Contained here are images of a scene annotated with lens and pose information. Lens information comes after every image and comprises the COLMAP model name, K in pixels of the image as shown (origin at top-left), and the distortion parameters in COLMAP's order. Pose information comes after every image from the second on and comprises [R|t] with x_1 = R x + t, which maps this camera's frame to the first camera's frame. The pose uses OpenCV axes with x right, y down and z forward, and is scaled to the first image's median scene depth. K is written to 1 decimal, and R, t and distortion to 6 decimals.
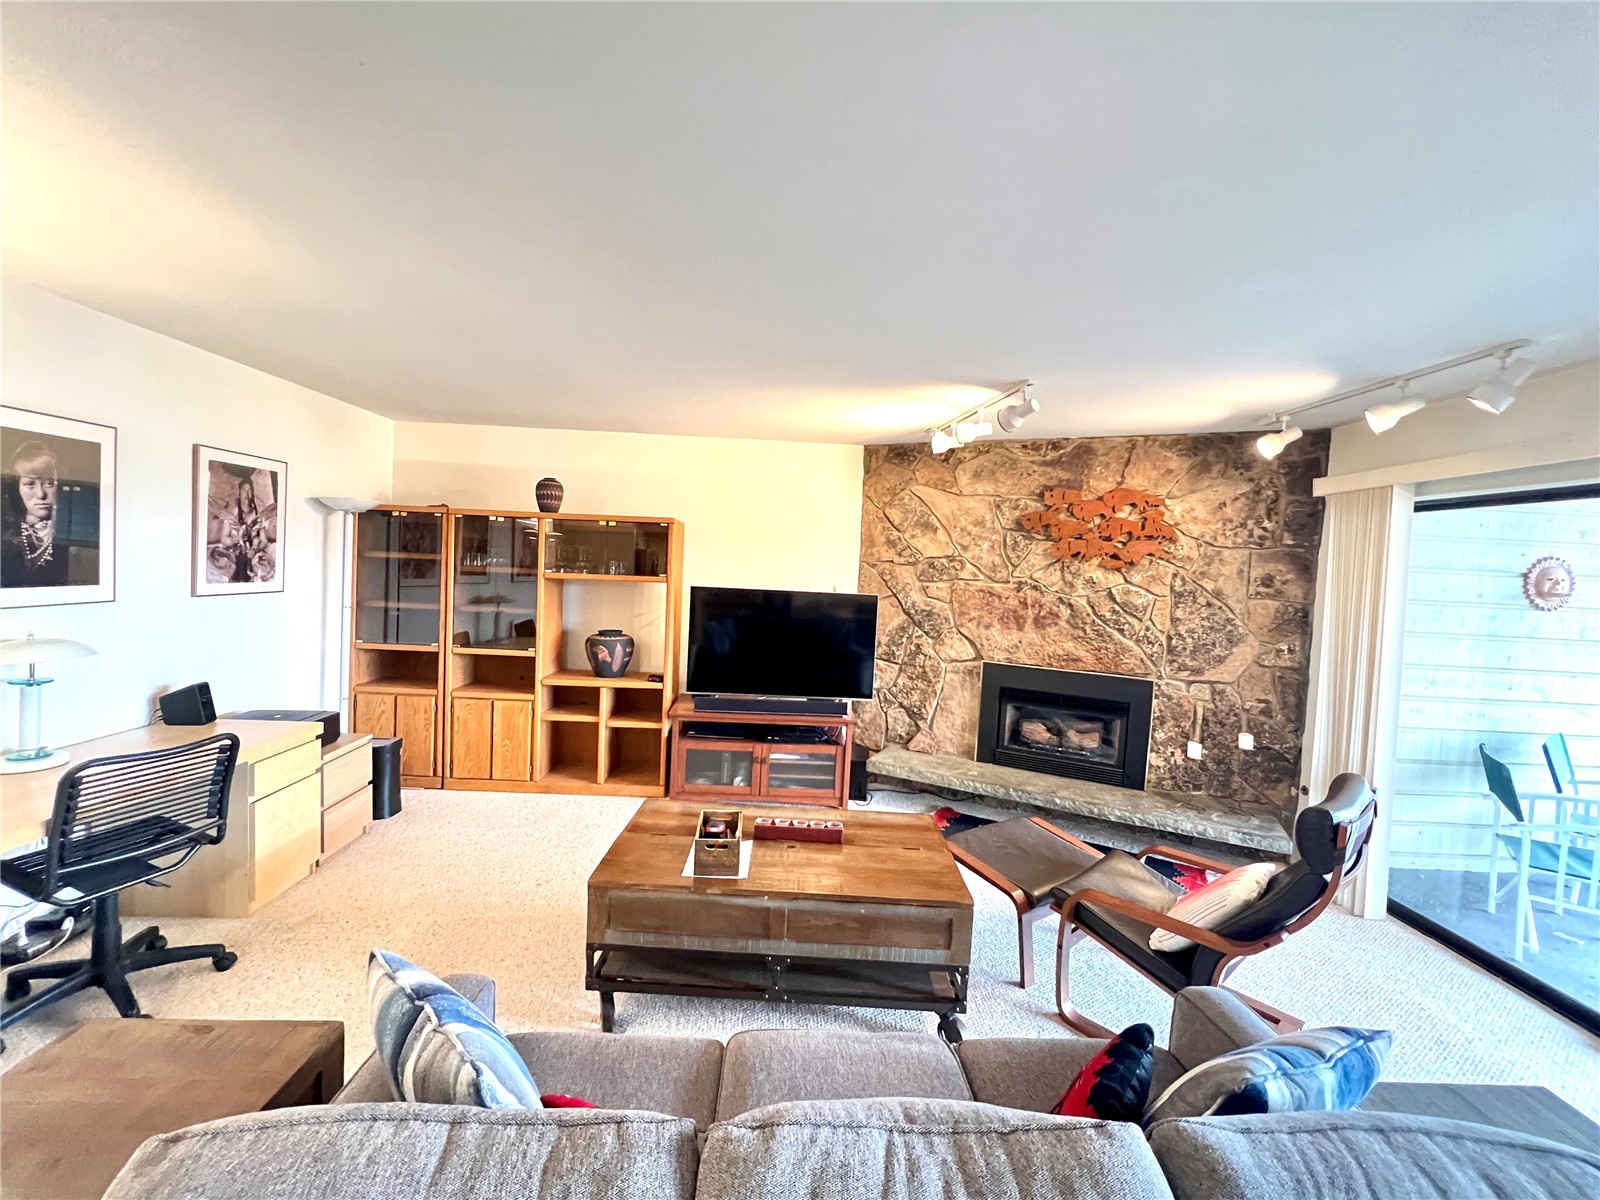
lens RADIAL K [[660.6, 0, 792.6], [0, 660.6, 595.1], [0, 0, 1]] dist [-0.003400, 0.000644]
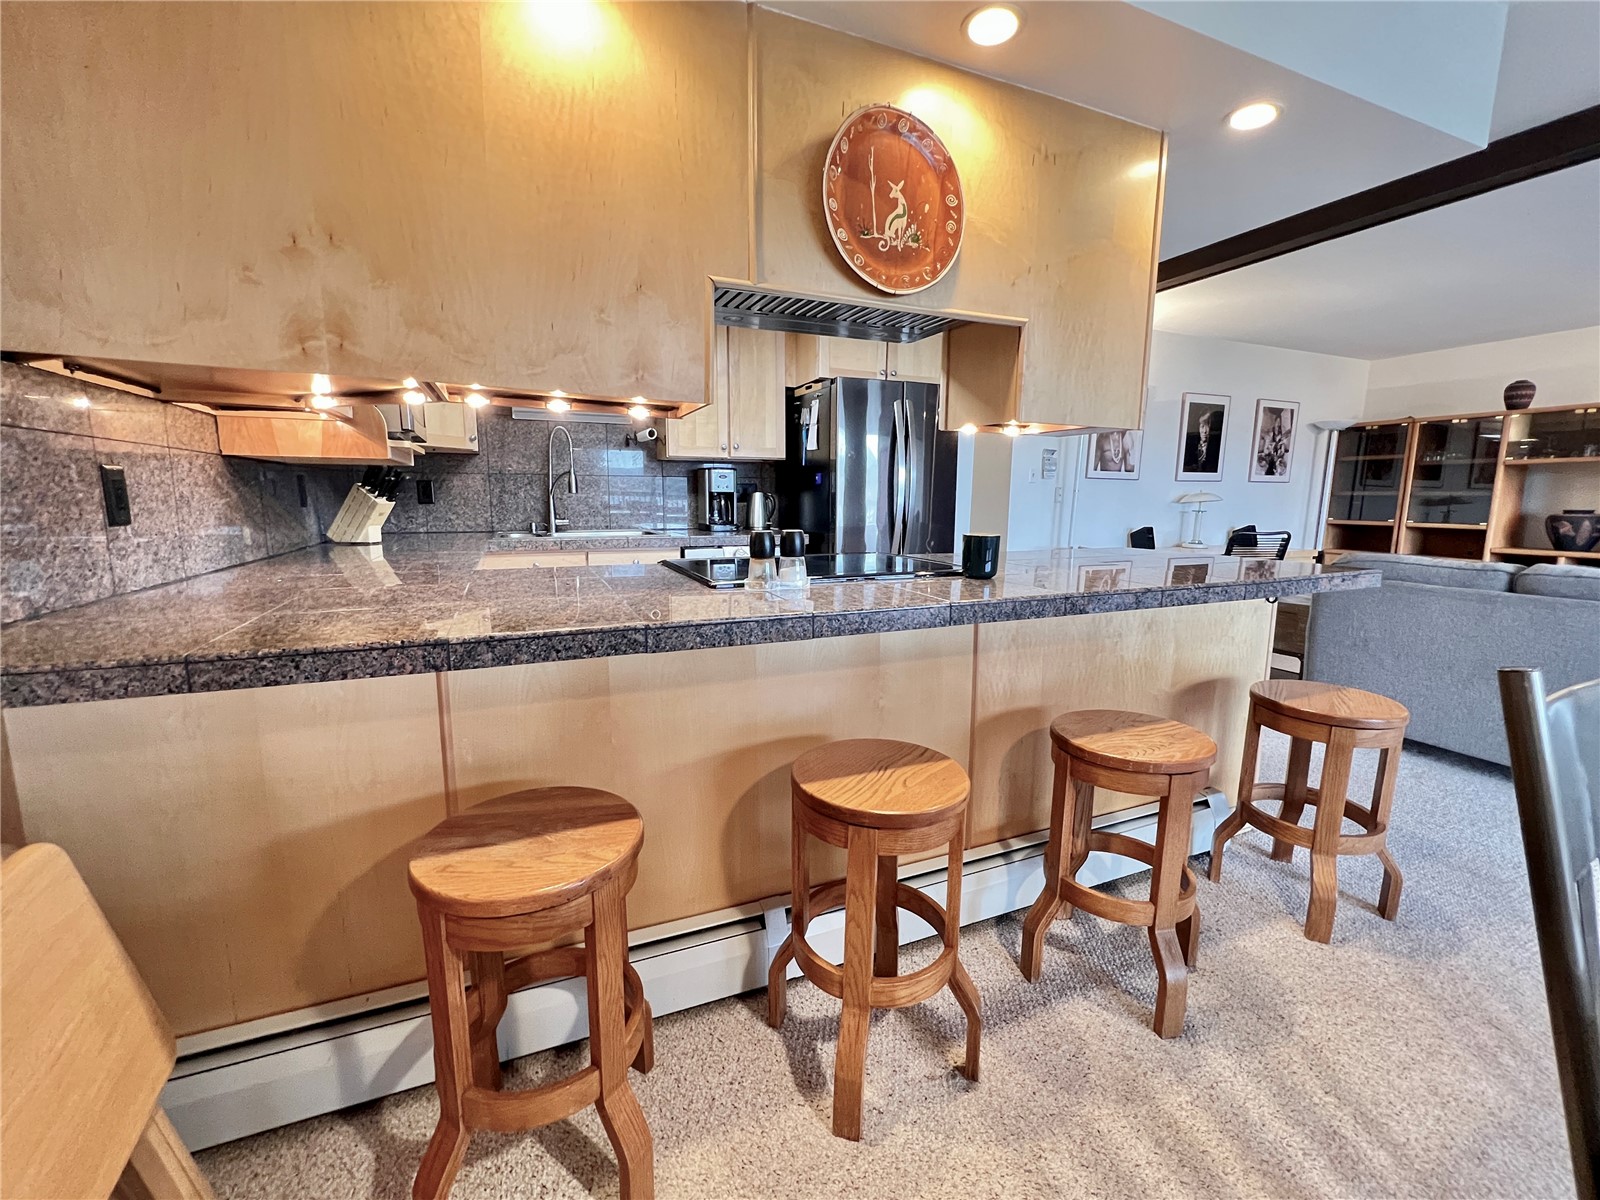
lens RADIAL K [[660.6, 0, 799.3], [0, 660.6, 596.9], [0, 0, 1]] dist [-0.003400, 0.000644]
pose [[0.373410, 0.099909, -0.922271, 0.281672], [-0.028471, 0.994949, 0.096255, 0.135301], [0.927229, -0.009684, 0.374369, -0.662191]]
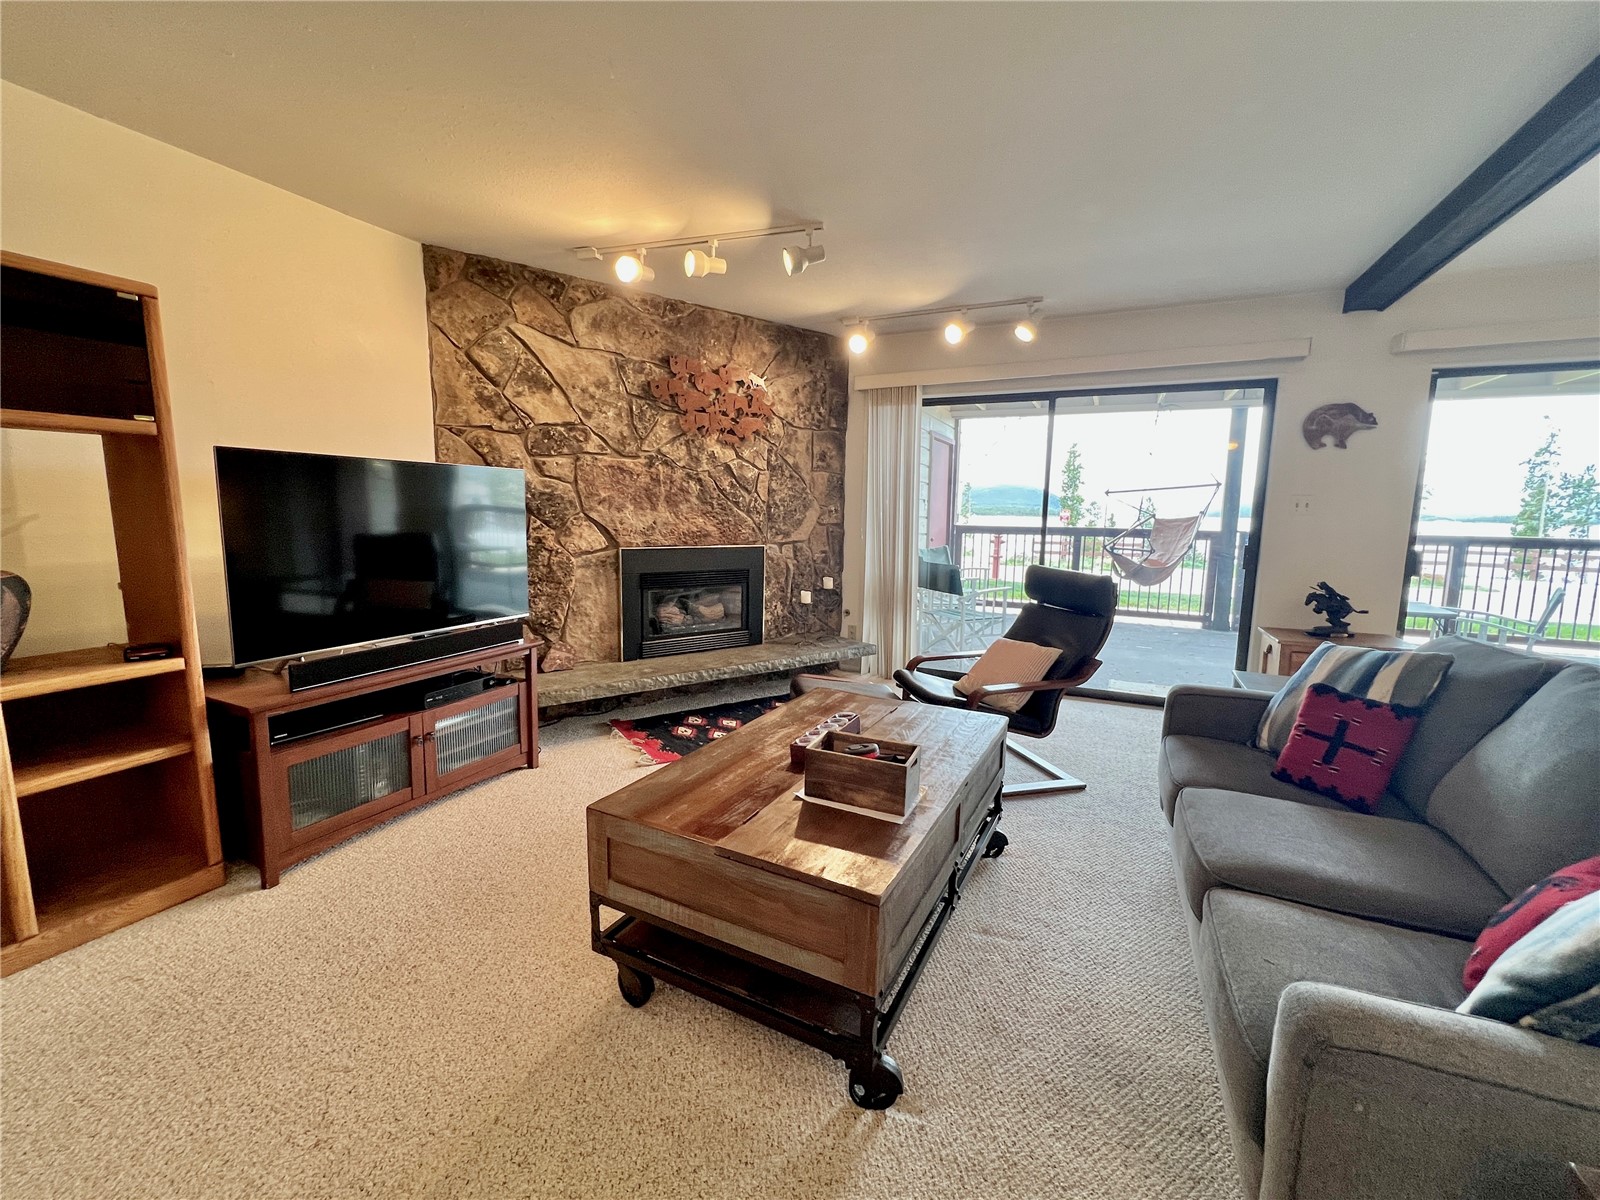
lens RADIAL K [[660.6, 0, 808.2], [0, 660.6, 596.1], [0, 0, 1]] dist [-0.003400, 0.000644]
pose [[0.447201, -0.160215, 0.879967, -0.410335], [0.045912, 0.986641, 0.156305, 0.039699], [-0.893255, -0.029499, 0.448582, 0.409142]]
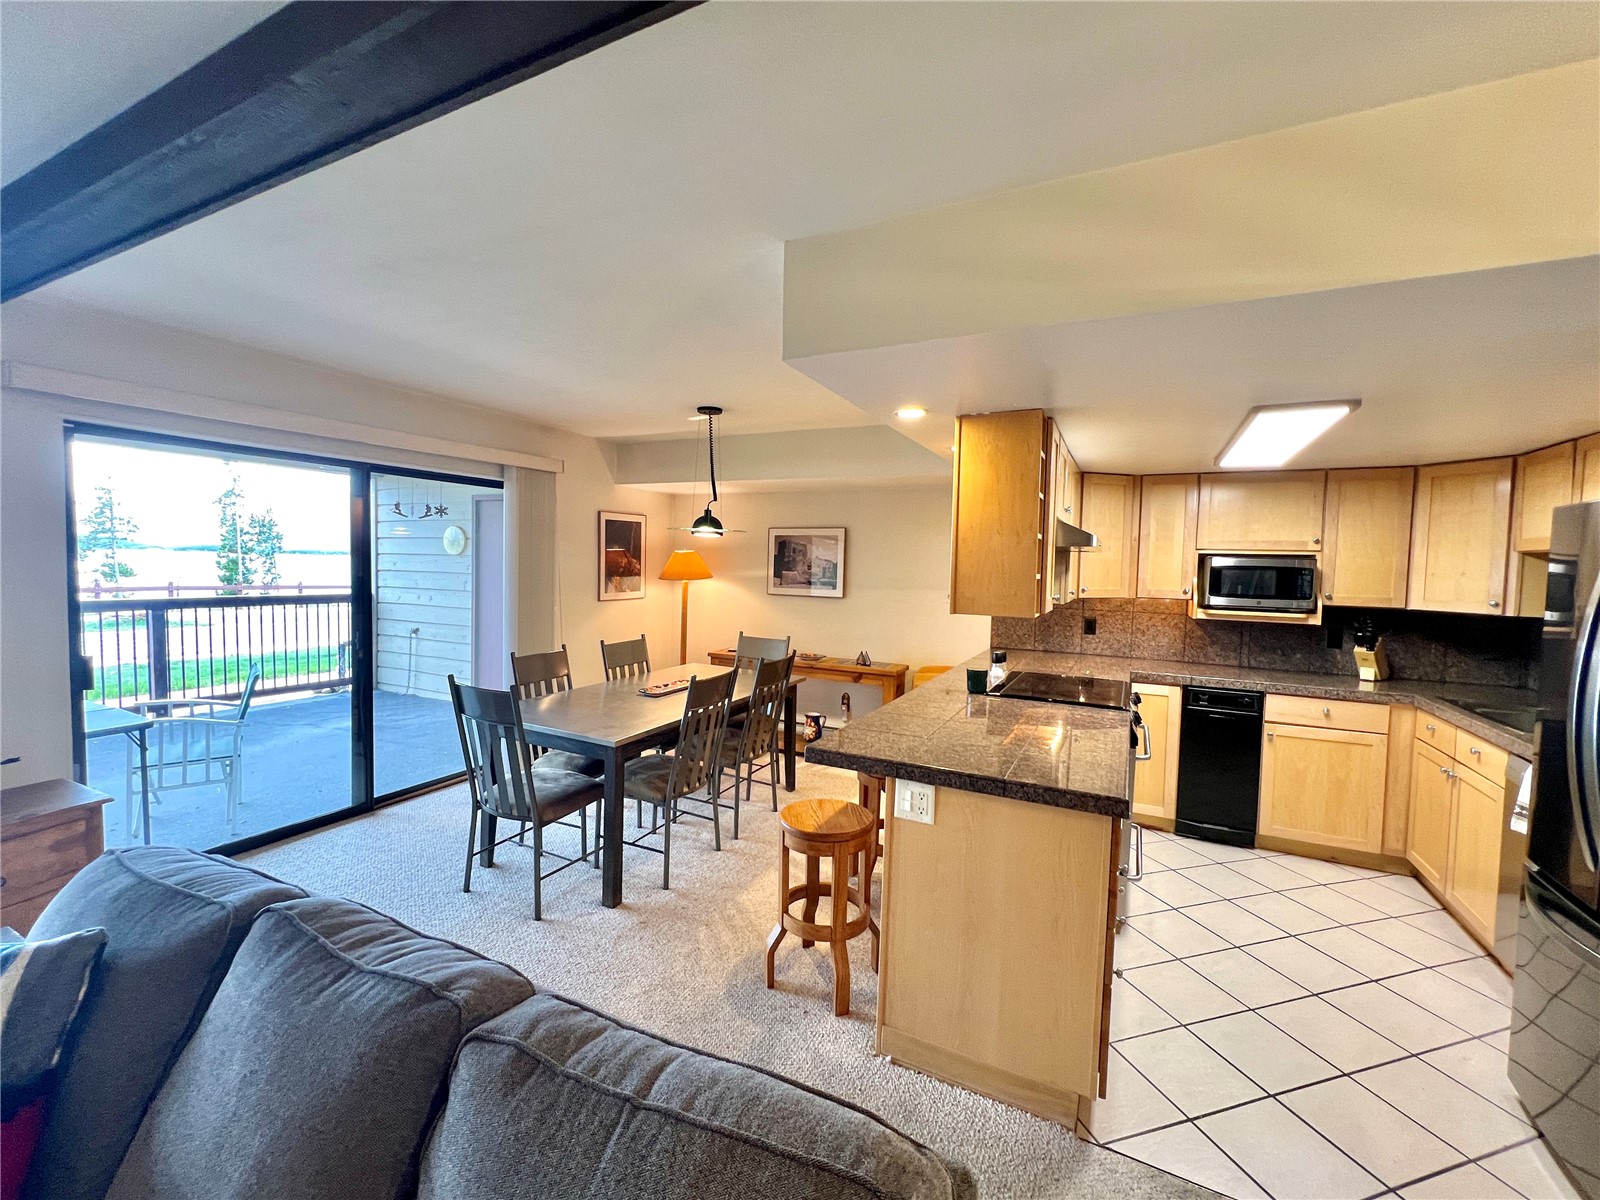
lens RADIAL K [[660.6, 0, 799.6], [0, 660.6, 597.9], [0, 0, 1]] dist [-0.003400, 0.000644]
pose [[-0.876725, -0.098603, 0.470776, -0.209583], [-0.049465, 0.992056, 0.115665, -0.015489], [-0.478441, 0.078119, -0.874638, 0.314724]]
